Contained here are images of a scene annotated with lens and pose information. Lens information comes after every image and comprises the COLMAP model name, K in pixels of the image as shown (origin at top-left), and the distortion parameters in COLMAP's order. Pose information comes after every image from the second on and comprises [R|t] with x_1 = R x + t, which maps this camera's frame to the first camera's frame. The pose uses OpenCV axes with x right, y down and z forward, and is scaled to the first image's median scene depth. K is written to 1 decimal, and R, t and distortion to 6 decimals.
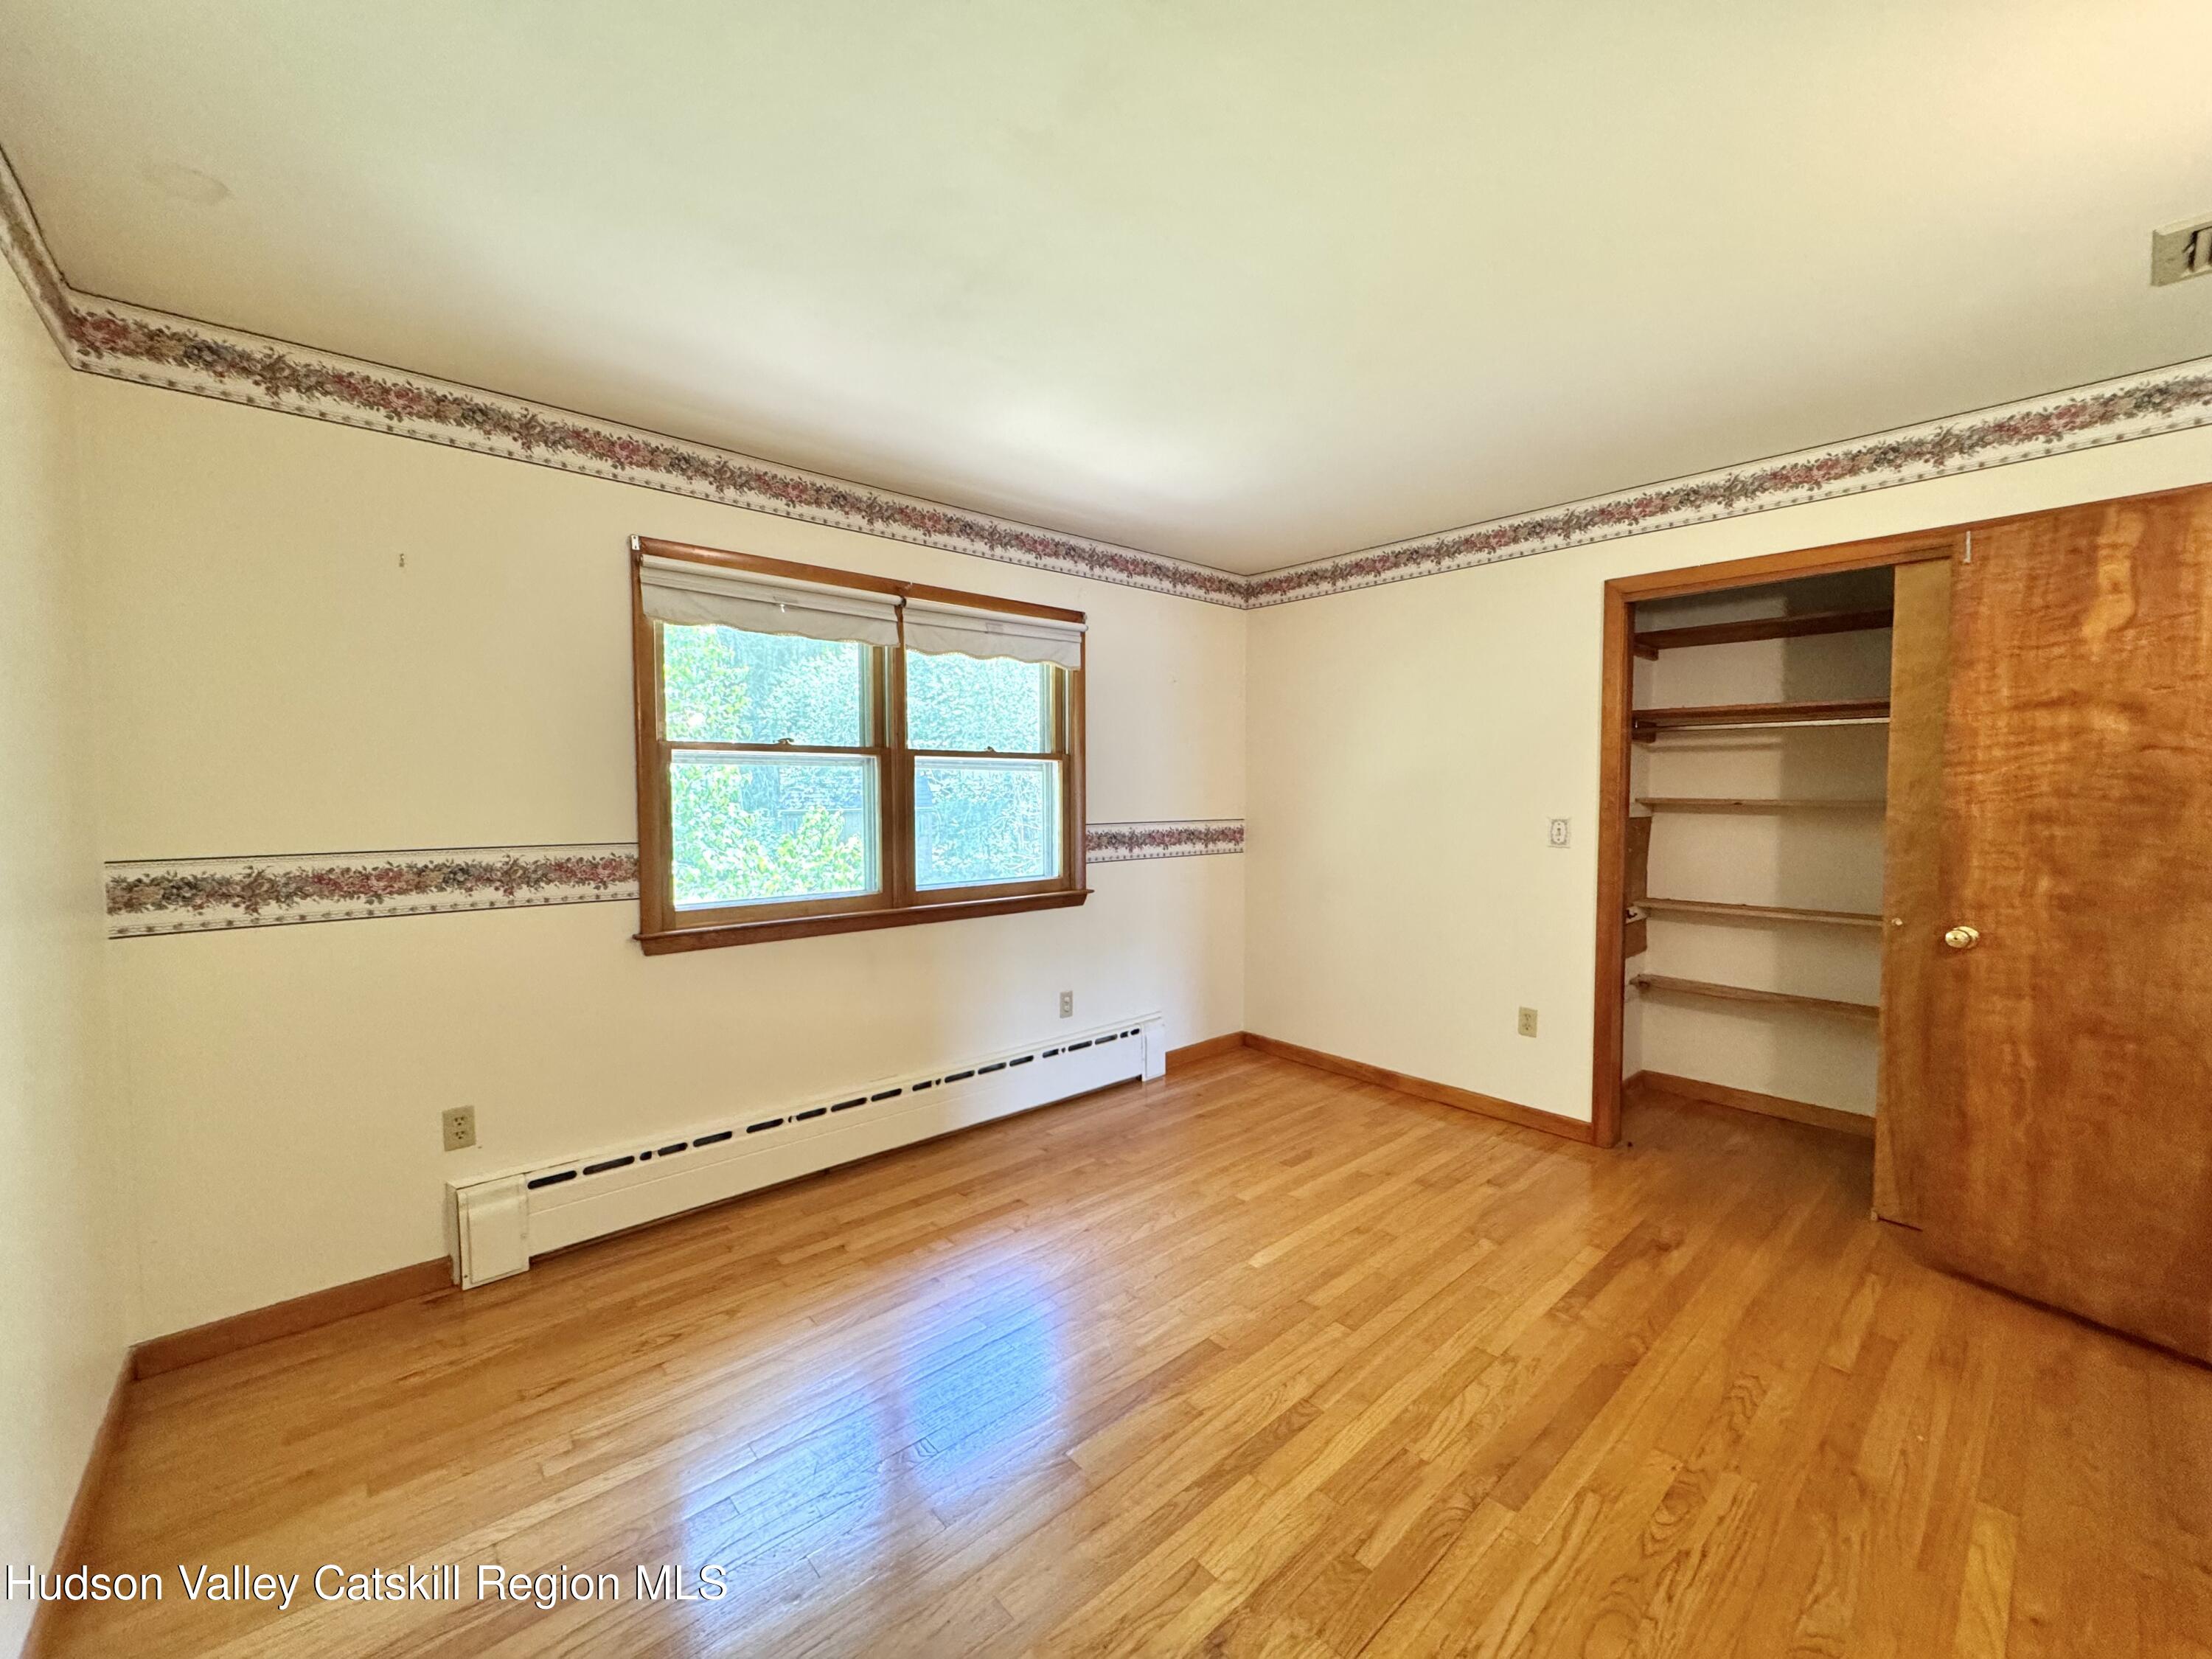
lens RADIAL K [[885.2, 0, 1105.6], [0, 885.2, 836.4], [0, 0, 1]] dist [-0.004246, 0.001036]
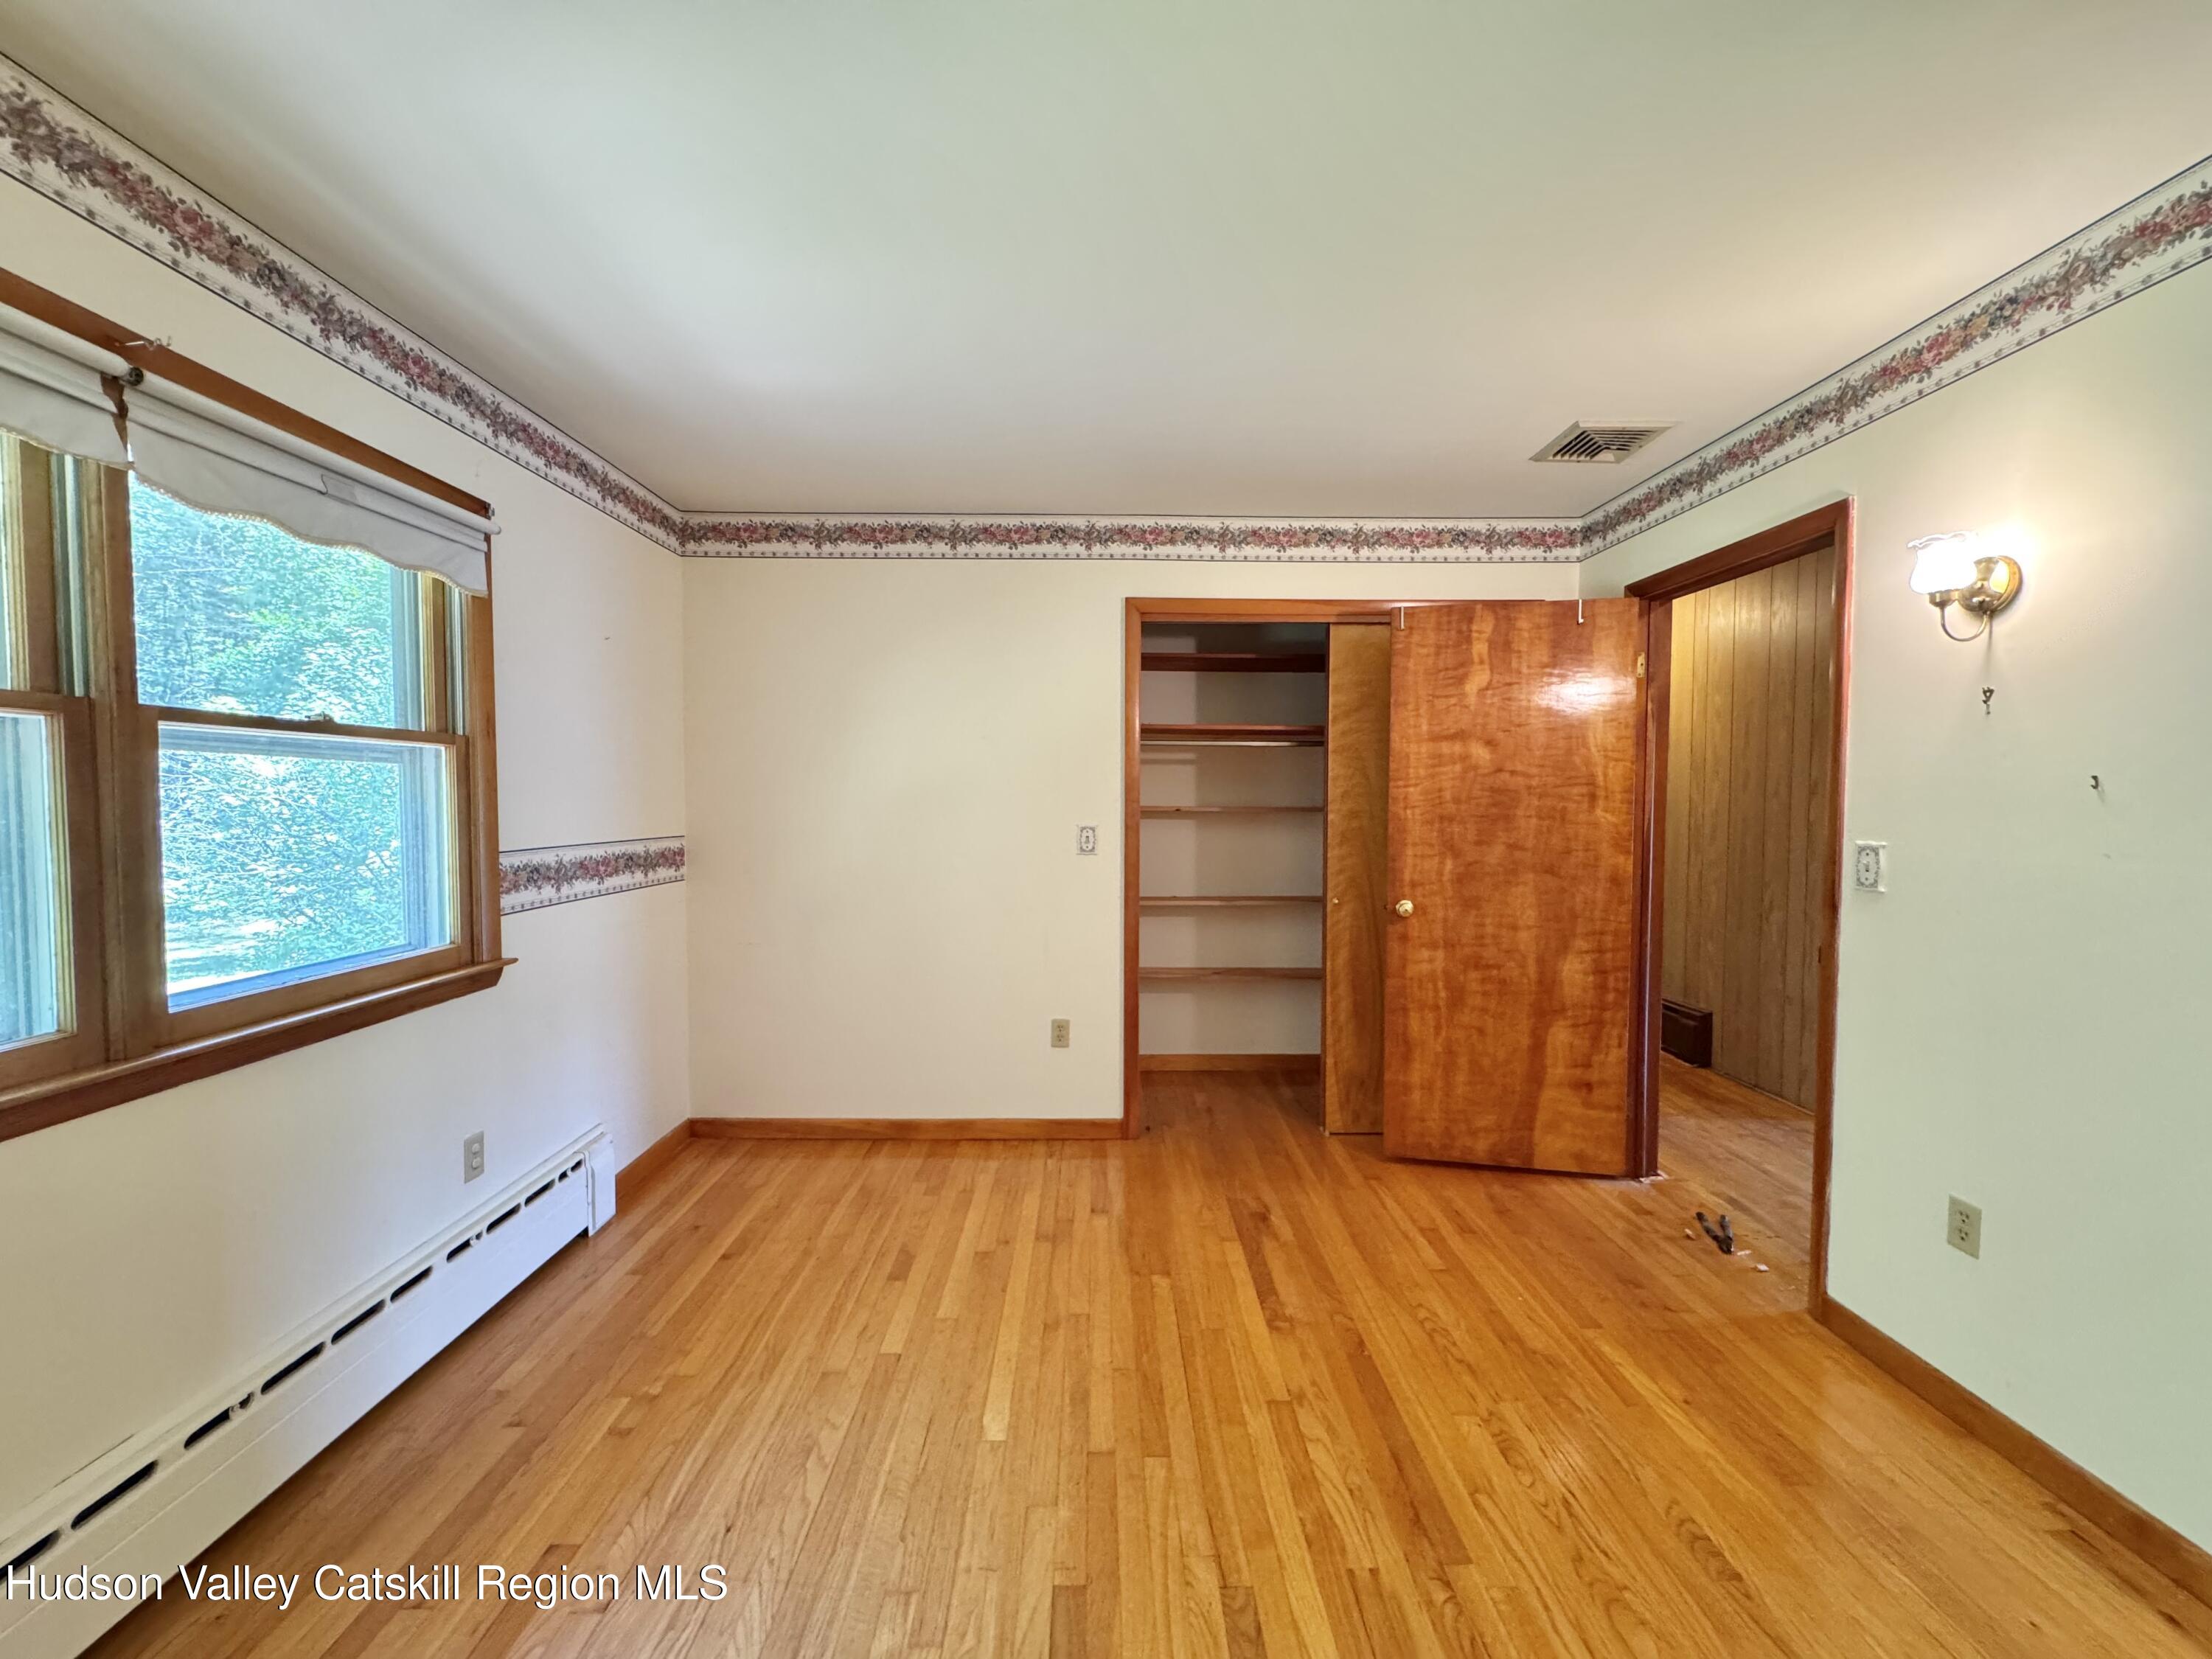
lens RADIAL K [[885.2, 0, 1111.2], [0, 885.2, 832.2], [0, 0, 1]] dist [-0.004246, 0.001036]
pose [[0.653263, -0.027212, 0.756642, -0.272202], [0.036882, 0.999311, 0.004097, -0.018784], [-0.756233, 0.025230, 0.653816, 0.372503]]
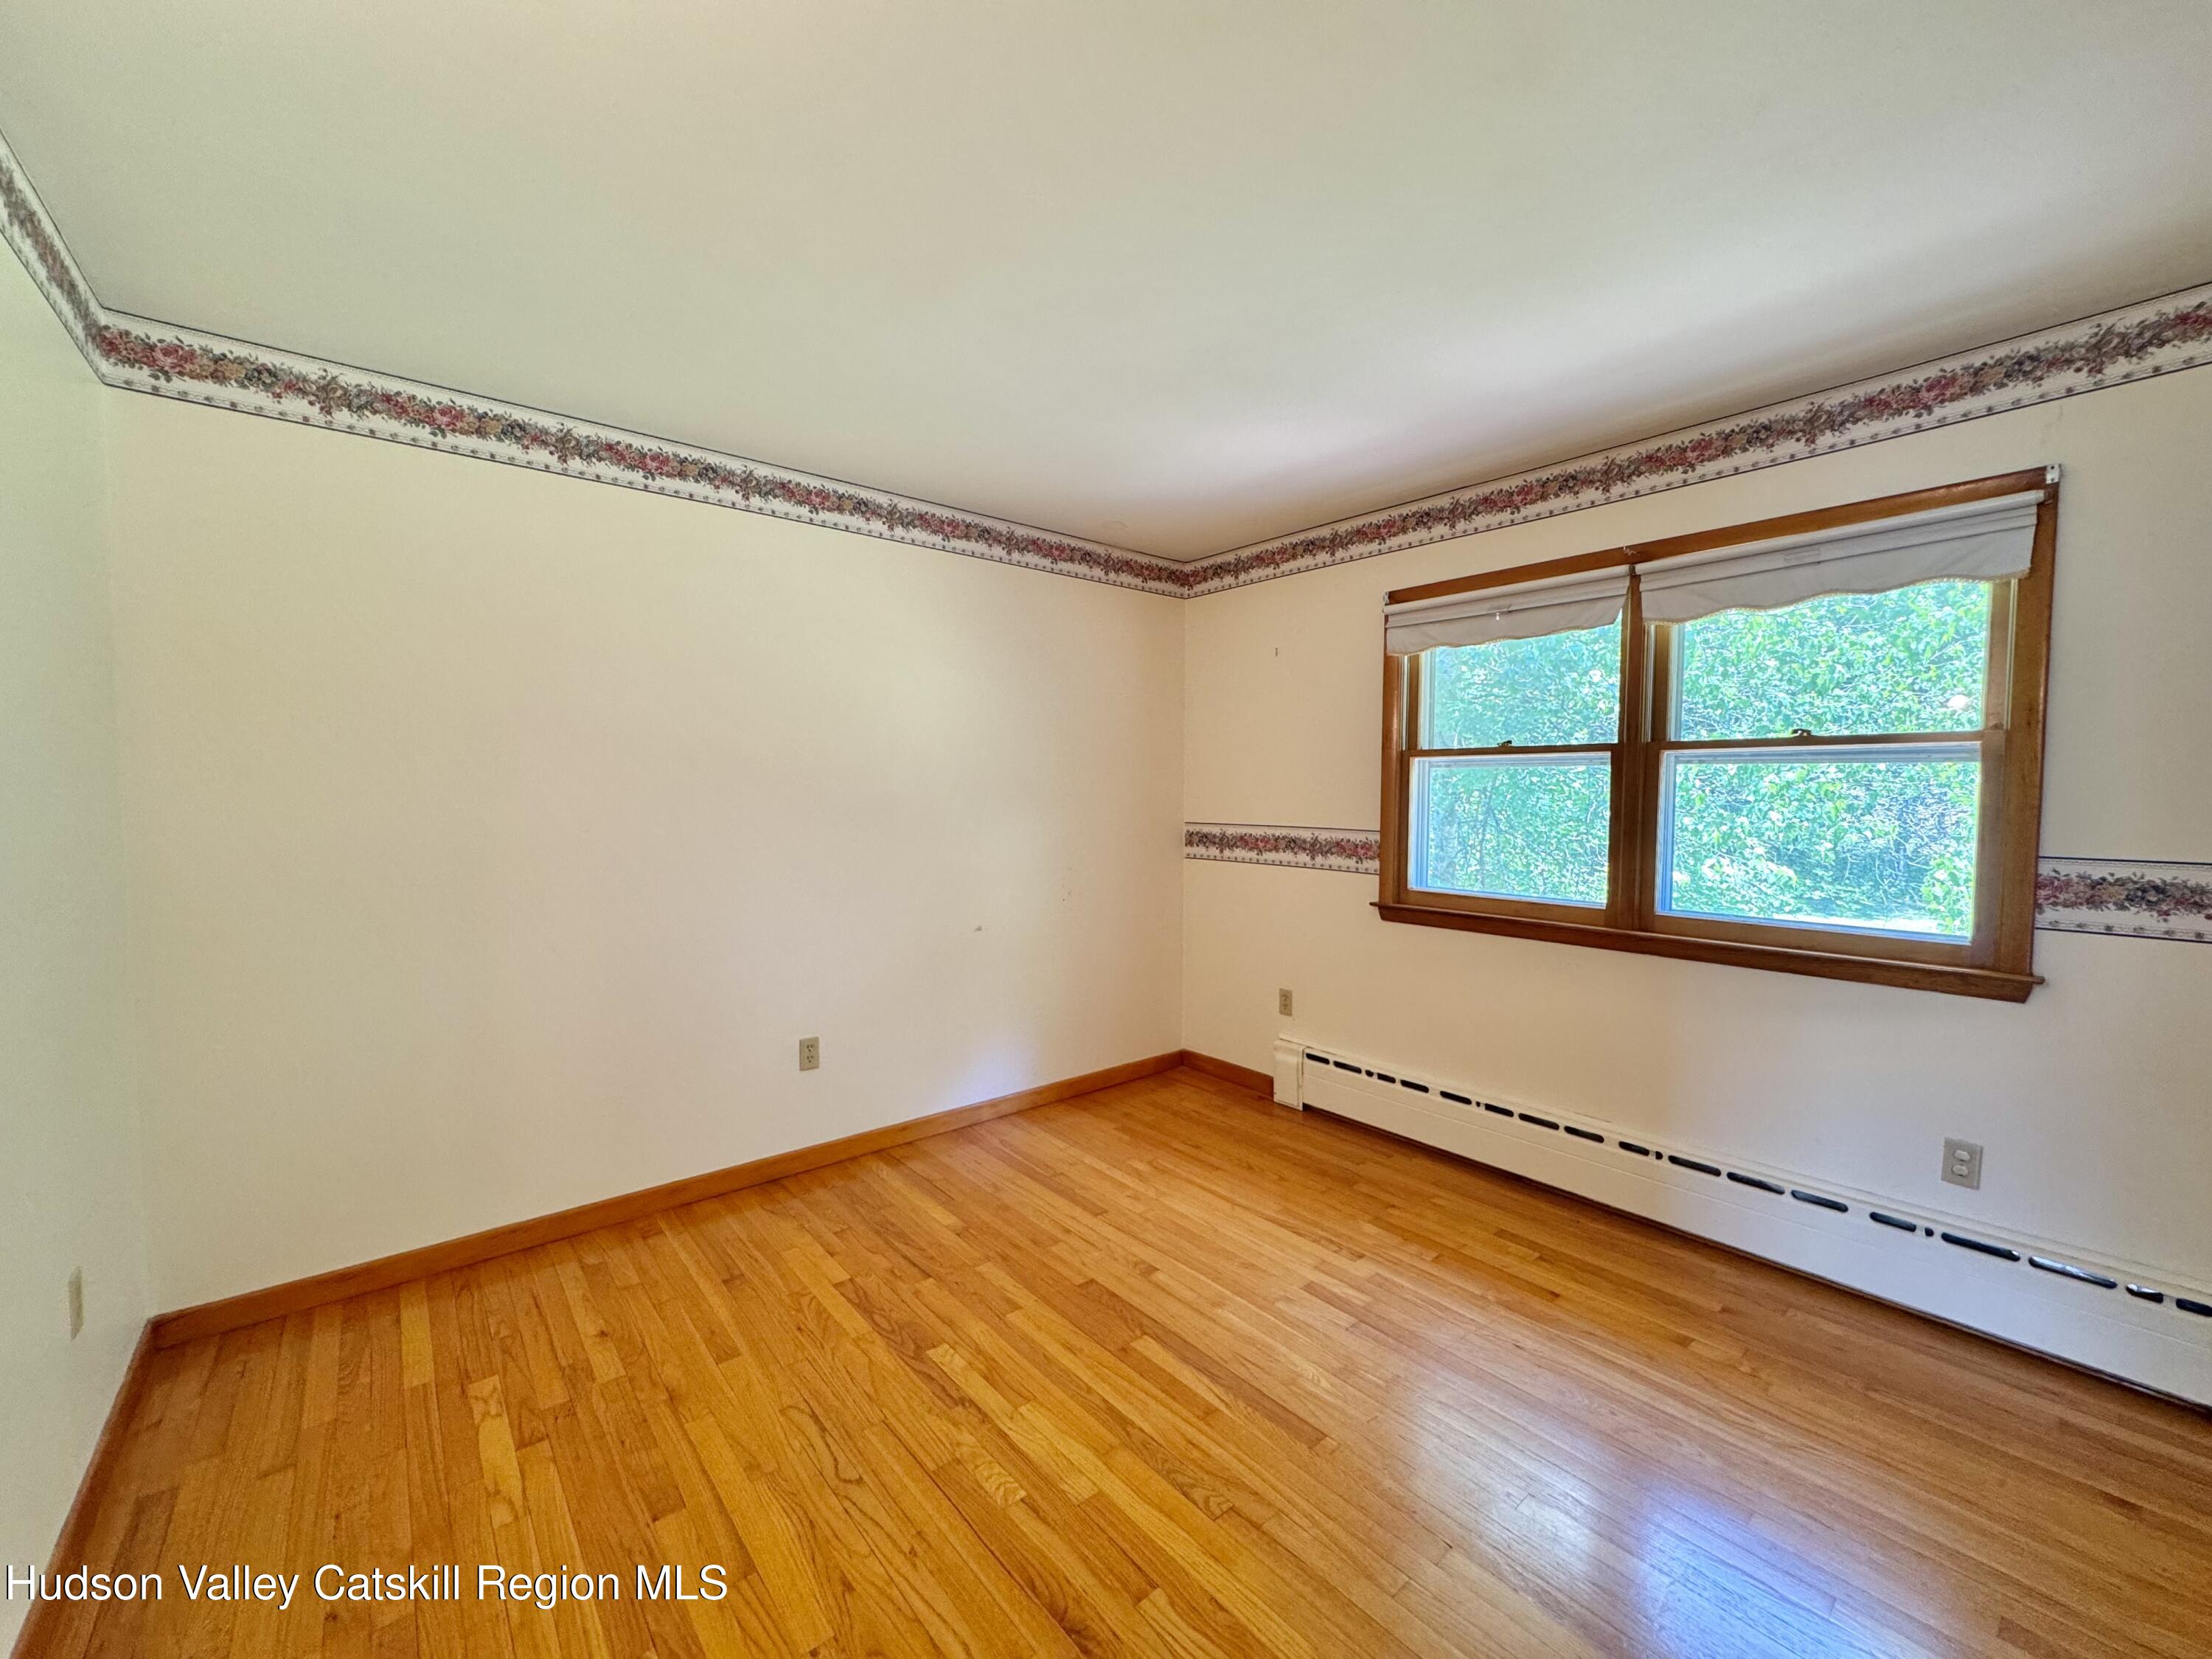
lens RADIAL K [[885.2, 0, 1105.1], [0, 885.2, 833.6], [0, 0, 1]] dist [-0.004246, 0.001036]
pose [[-0.032942, 0.053847, -0.998006, 0.705931], [-0.053661, 0.997012, 0.055564, -0.036033], [0.998016, 0.055384, -0.029954, 0.584375]]
